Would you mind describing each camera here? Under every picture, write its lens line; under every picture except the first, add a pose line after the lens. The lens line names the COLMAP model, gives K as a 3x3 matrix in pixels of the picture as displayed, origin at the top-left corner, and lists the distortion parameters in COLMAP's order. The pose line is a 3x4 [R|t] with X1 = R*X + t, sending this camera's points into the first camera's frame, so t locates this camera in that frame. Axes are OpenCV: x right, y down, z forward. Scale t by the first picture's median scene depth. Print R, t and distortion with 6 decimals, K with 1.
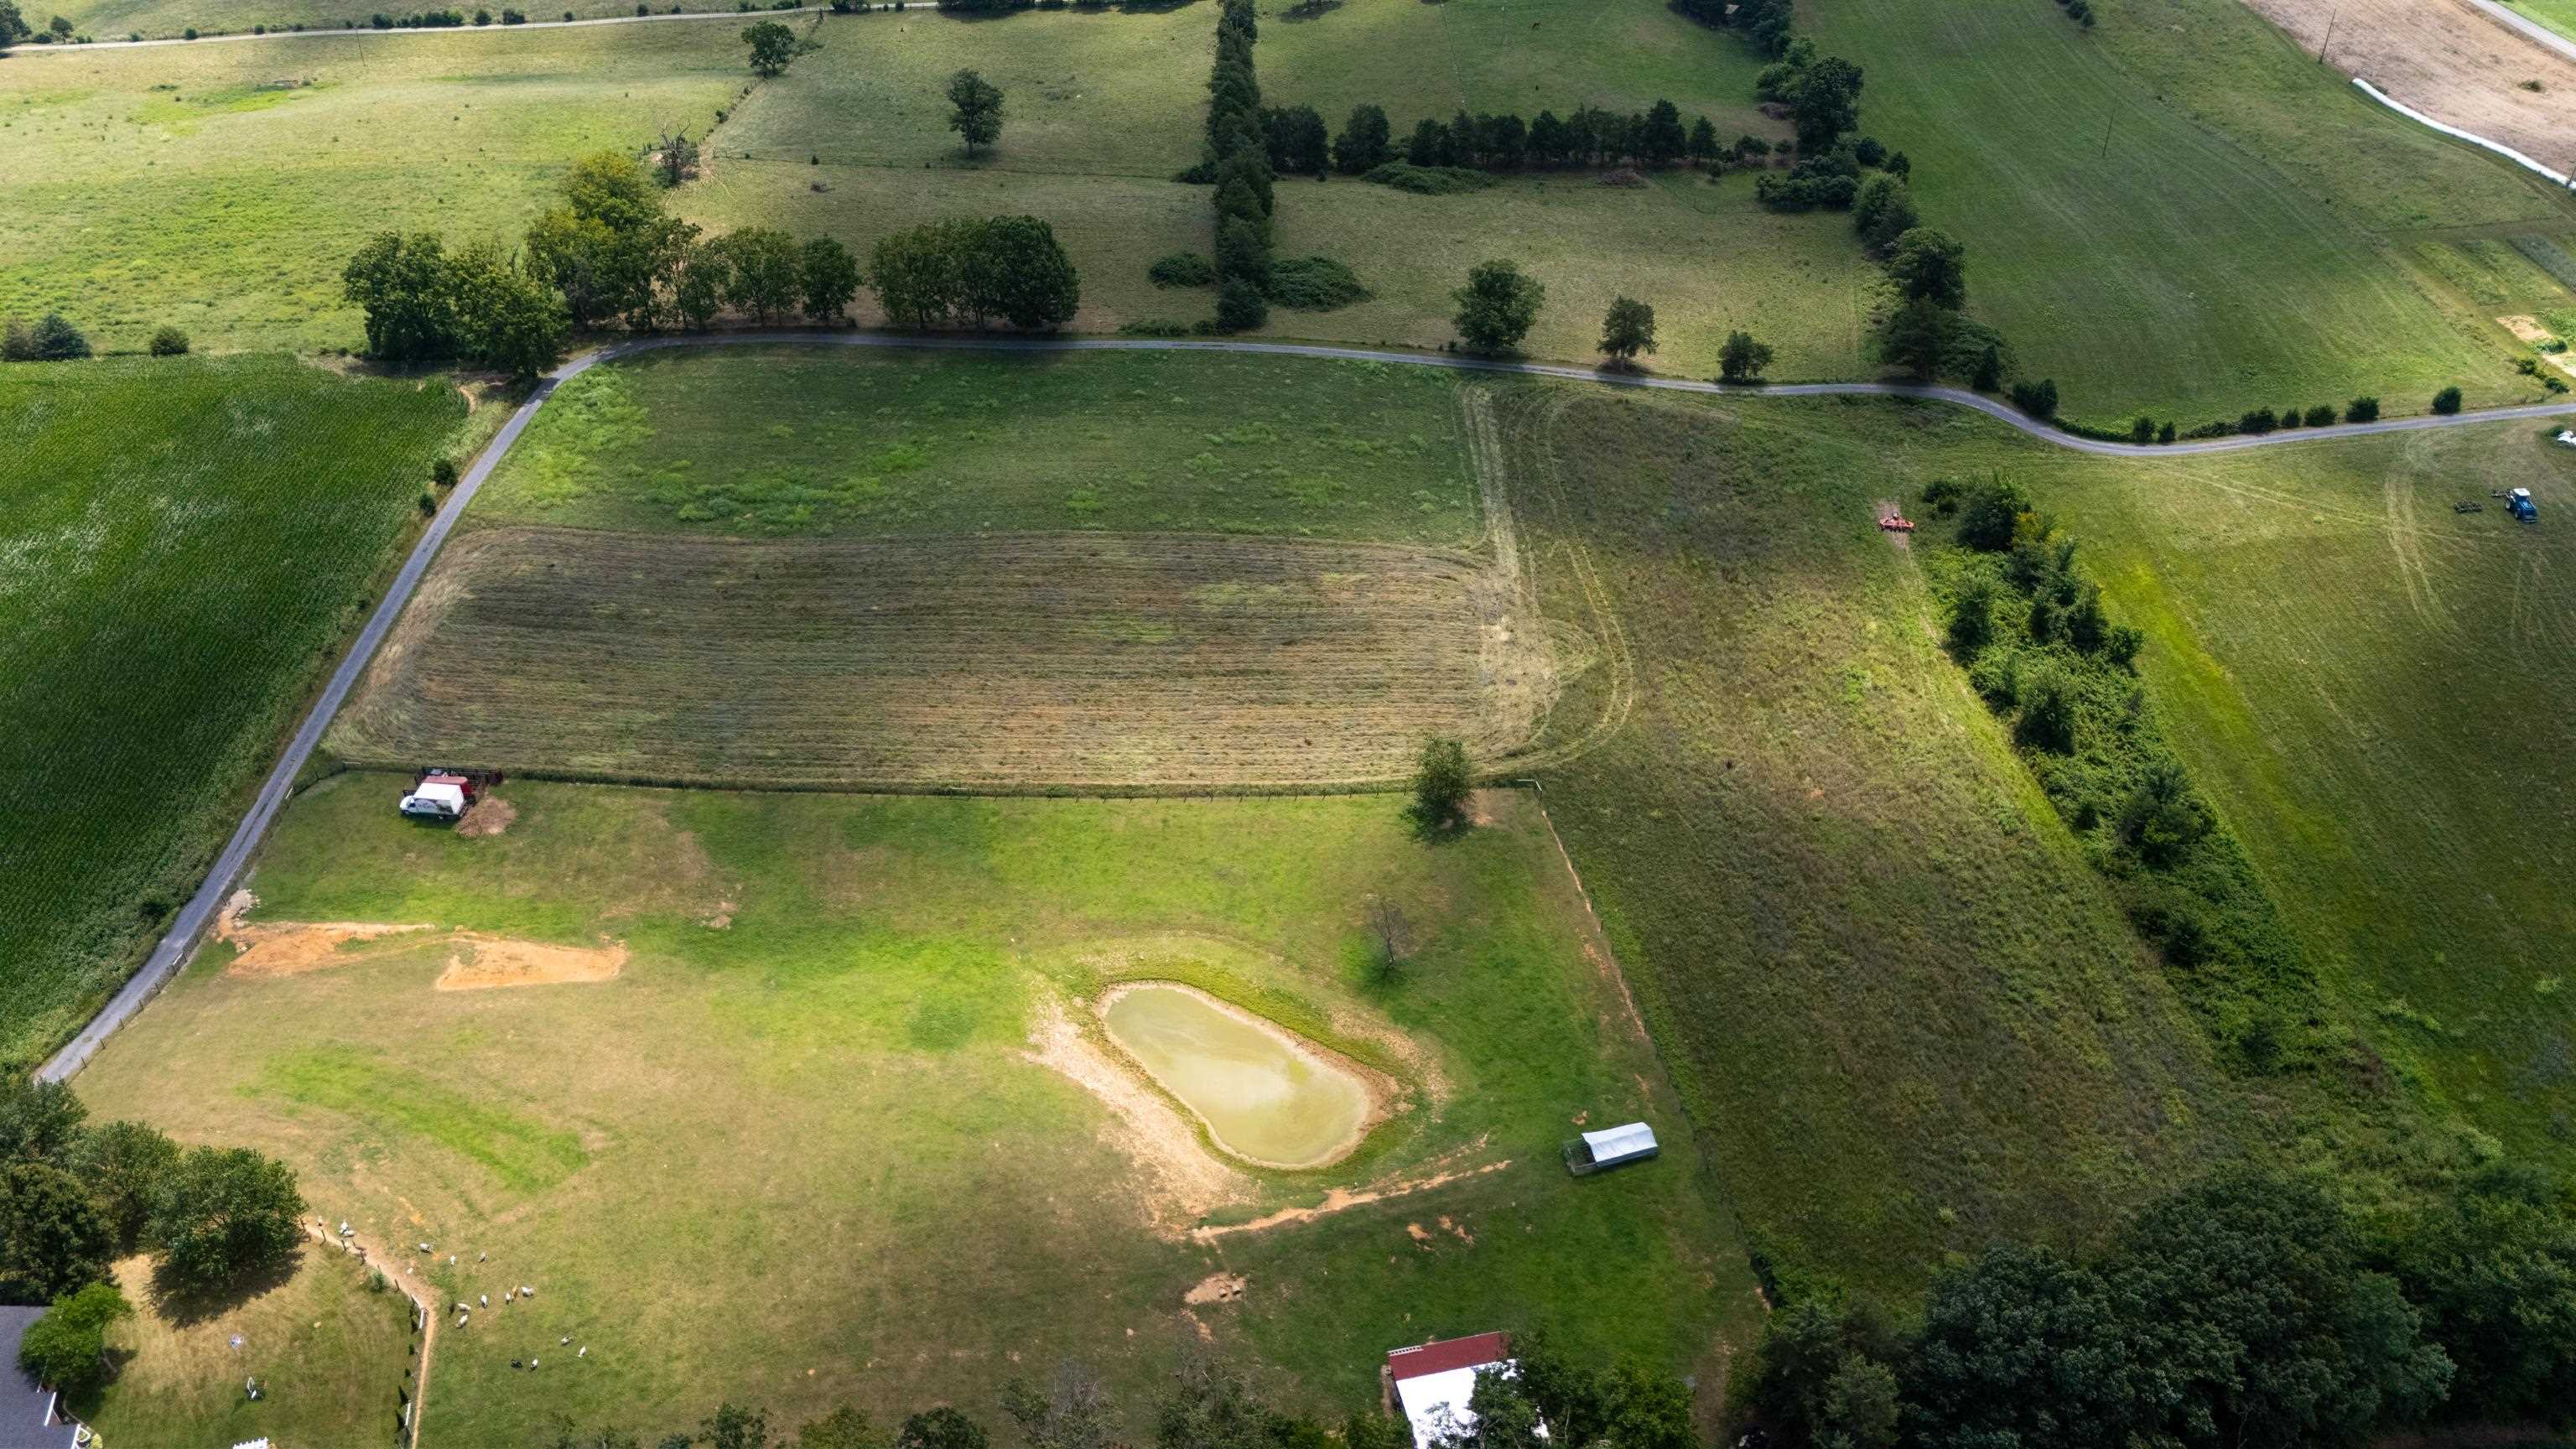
lens RADIAL K [[1900.9, 0, 1290.3], [0, 1900.9, 731.9], [0, 0, 1]] dist [0.078457, -0.077732]
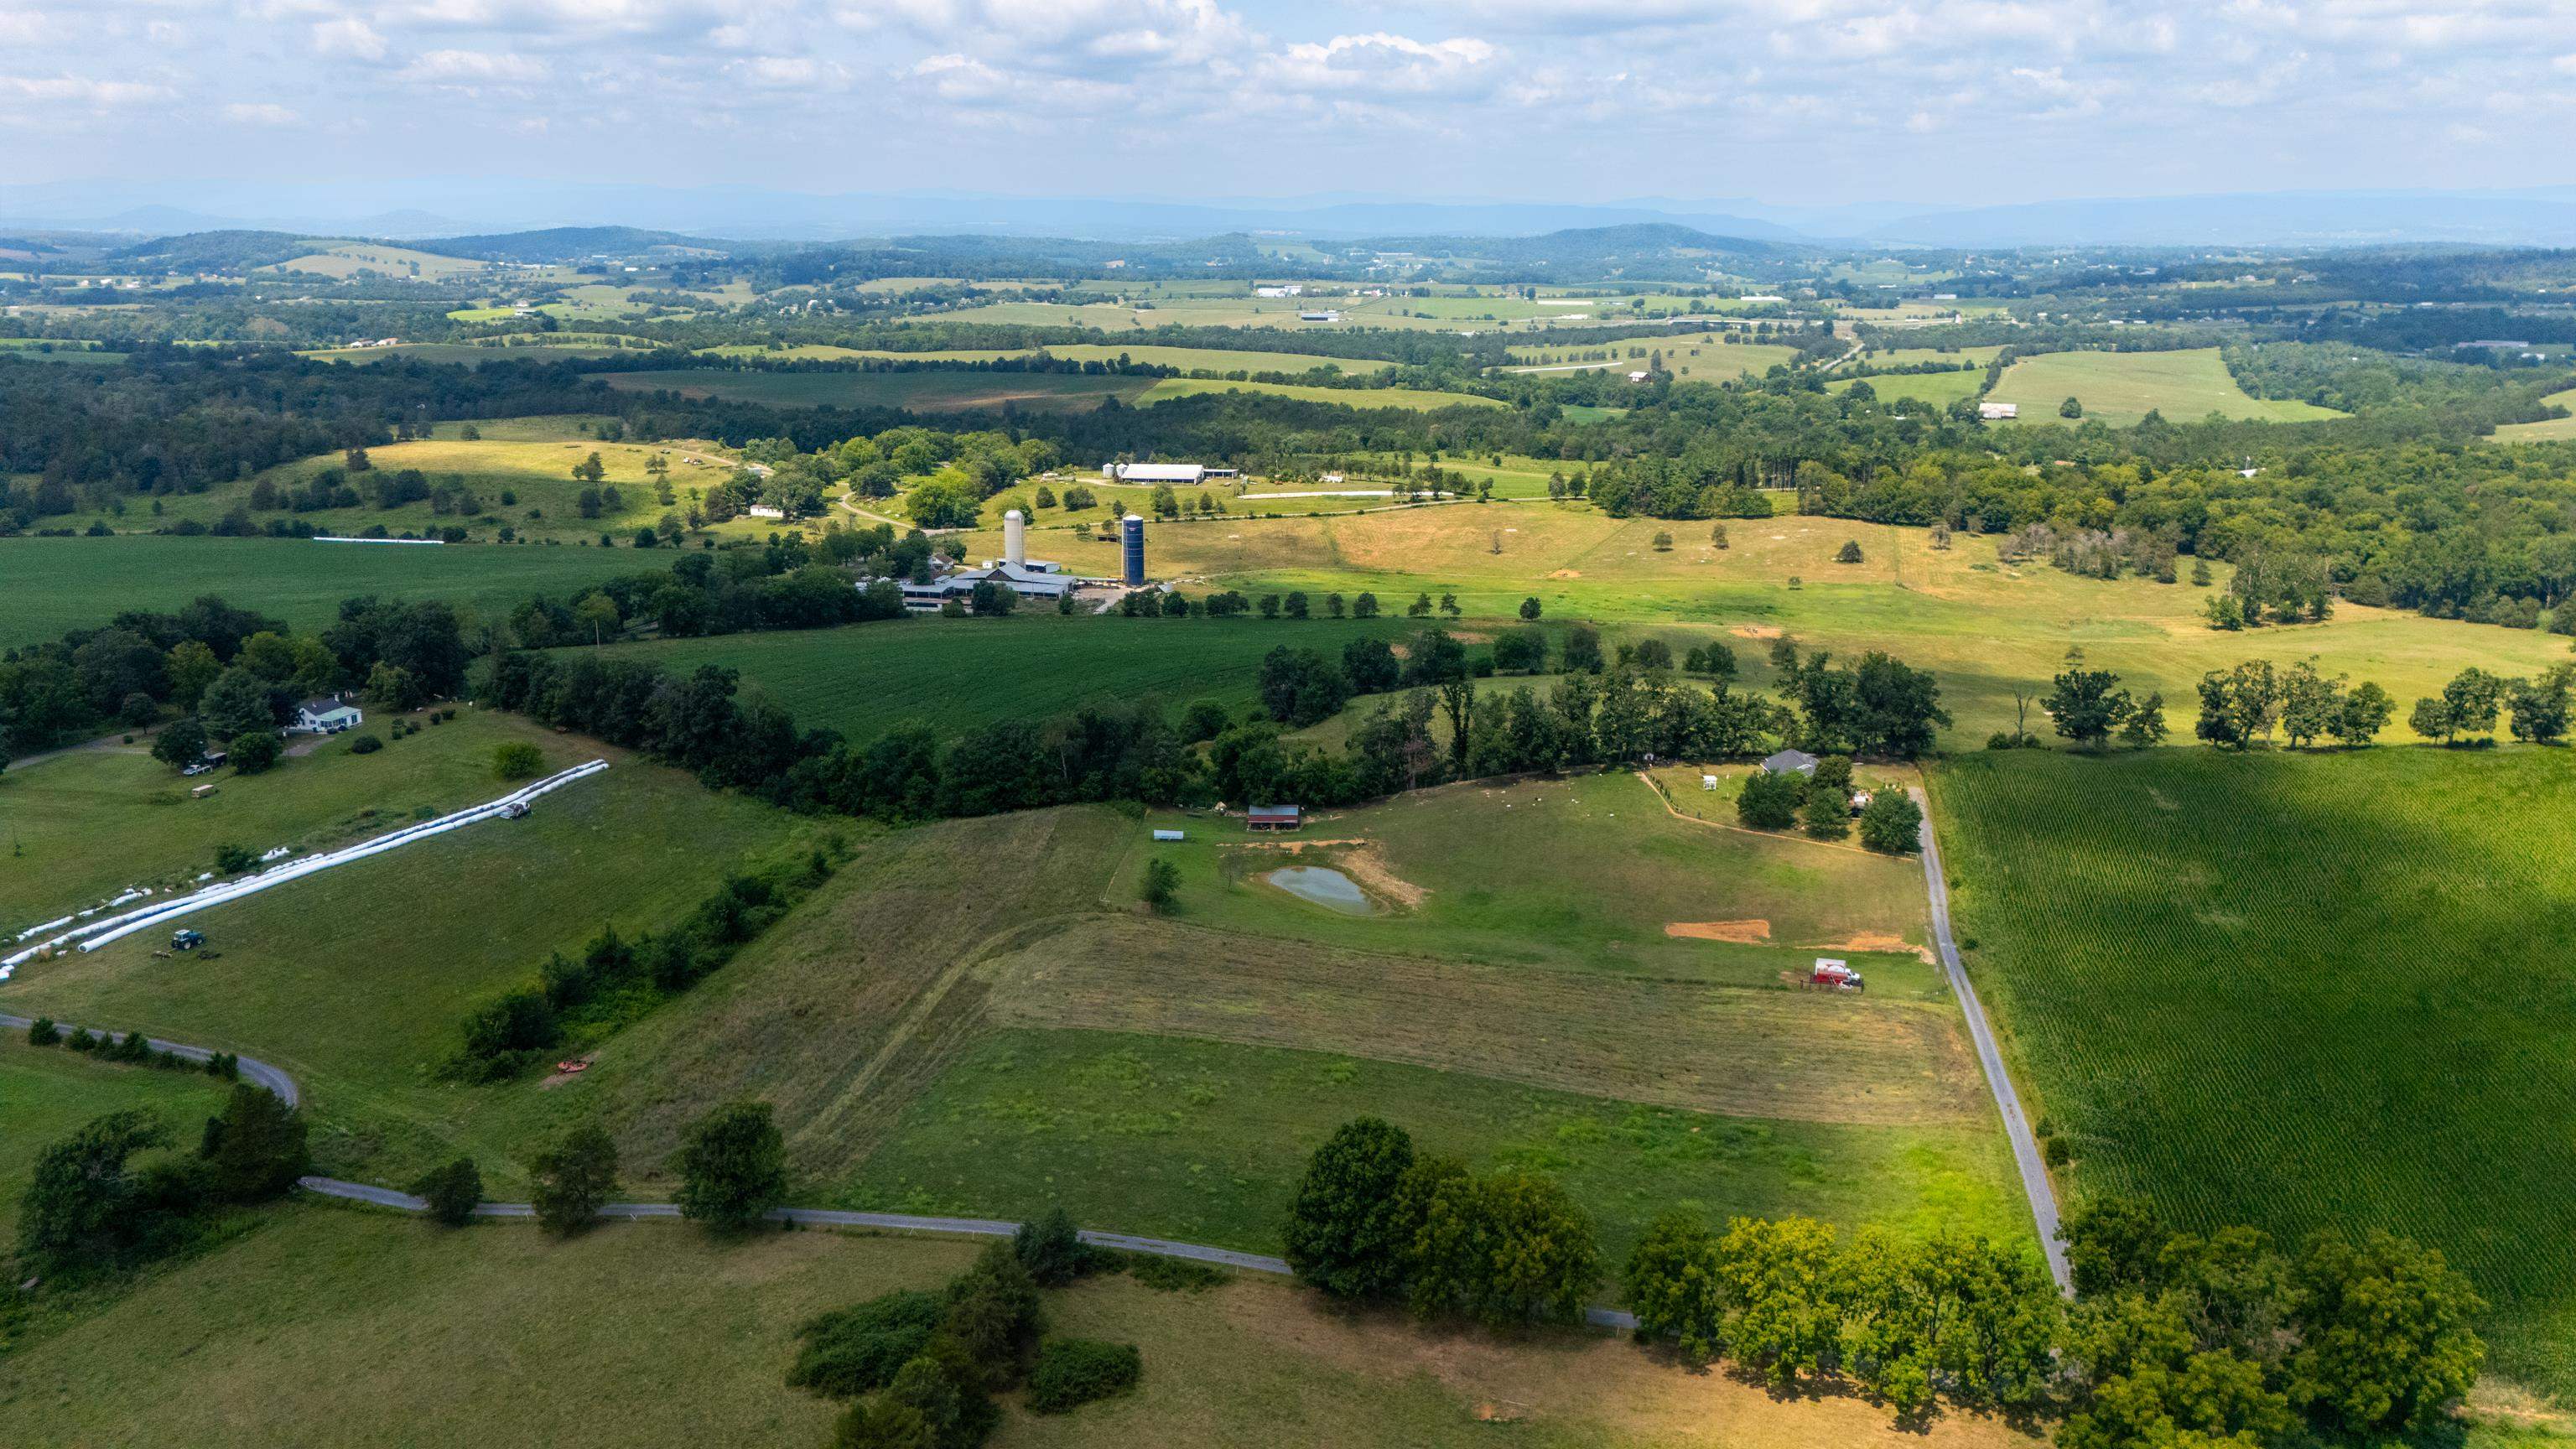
lens RADIAL K [[1900.9, 0, 1287.4], [0, 1900.9, 724.4], [0, 0, 1]] dist [0.078457, -0.077732]
pose [[-0.974514, -0.037354, 0.221194, -0.347070], [0.143014, 0.656217, 0.740895, -1.157022], [-0.172826, 0.753647, -0.634151, 1.779513]]
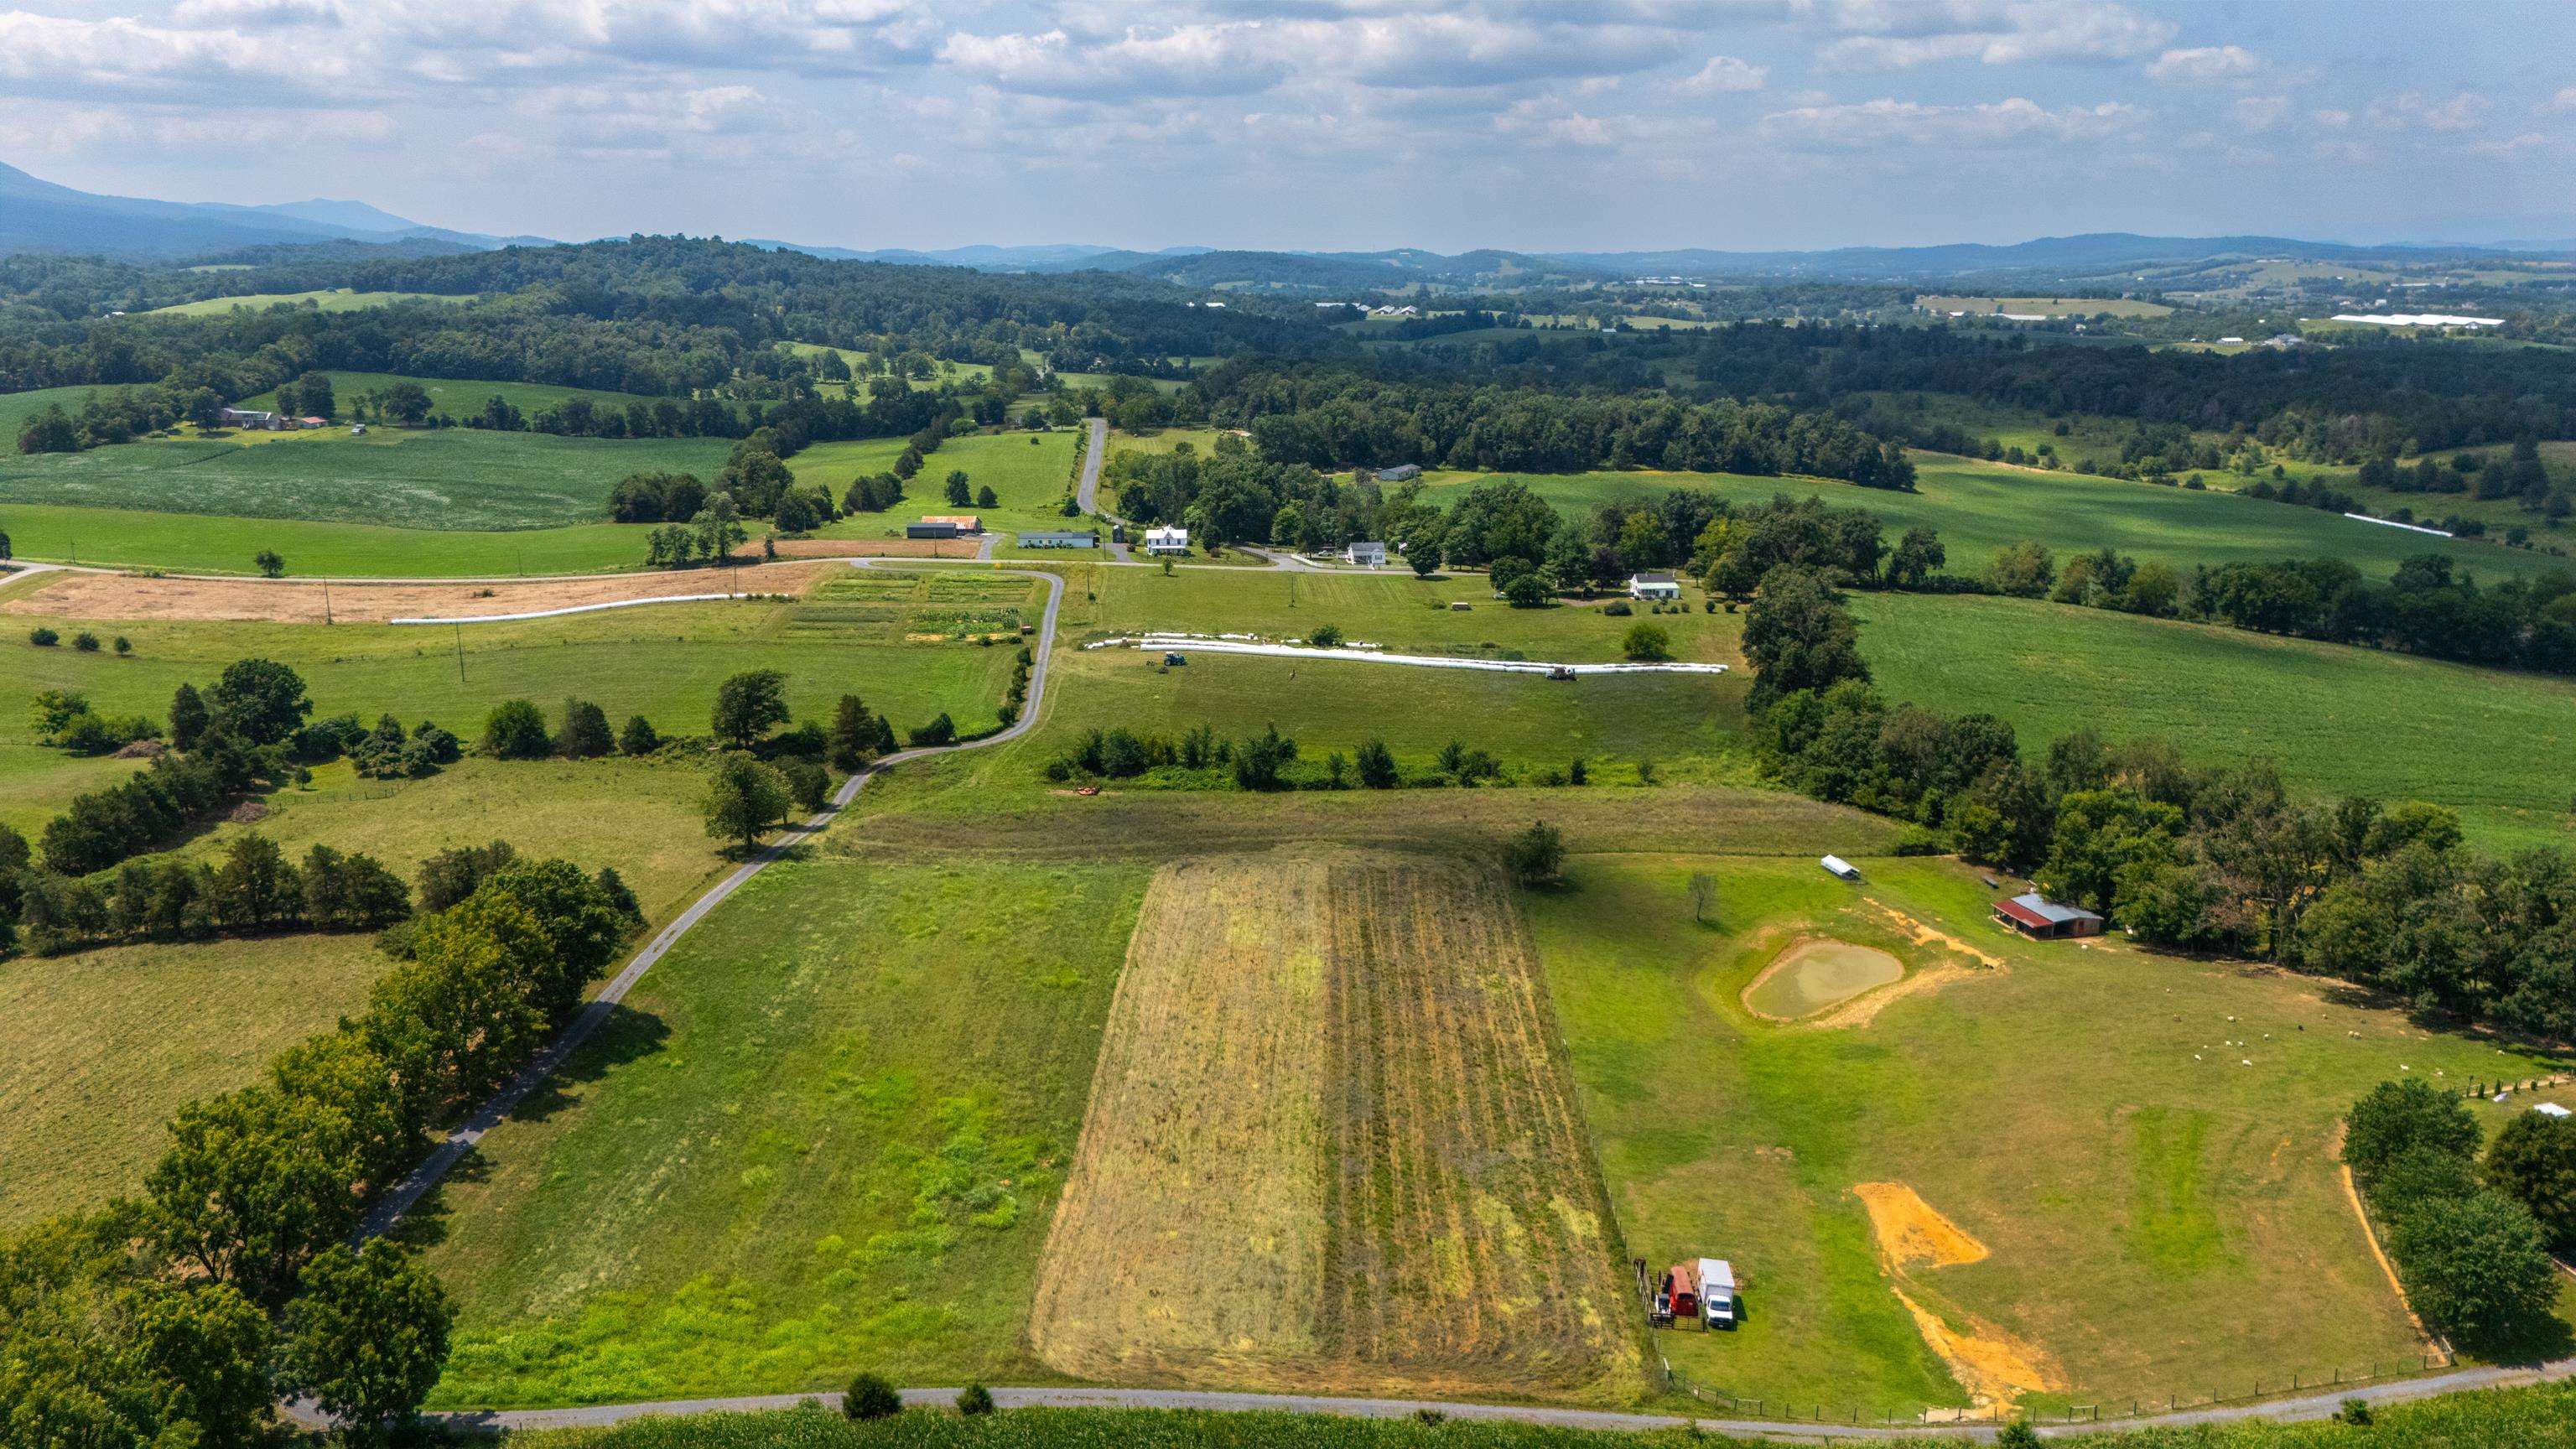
lens RADIAL K [[1900.9, 0, 1294.3], [0, 1900.9, 731.9], [0, 0, 1]] dist [0.078457, -0.077732]
pose [[-0.038567, -0.221652, 0.974363, -1.115901], [0.573664, 0.793483, 0.203212, -0.389735], [-0.818183, 0.566794, 0.096551, 0.910332]]
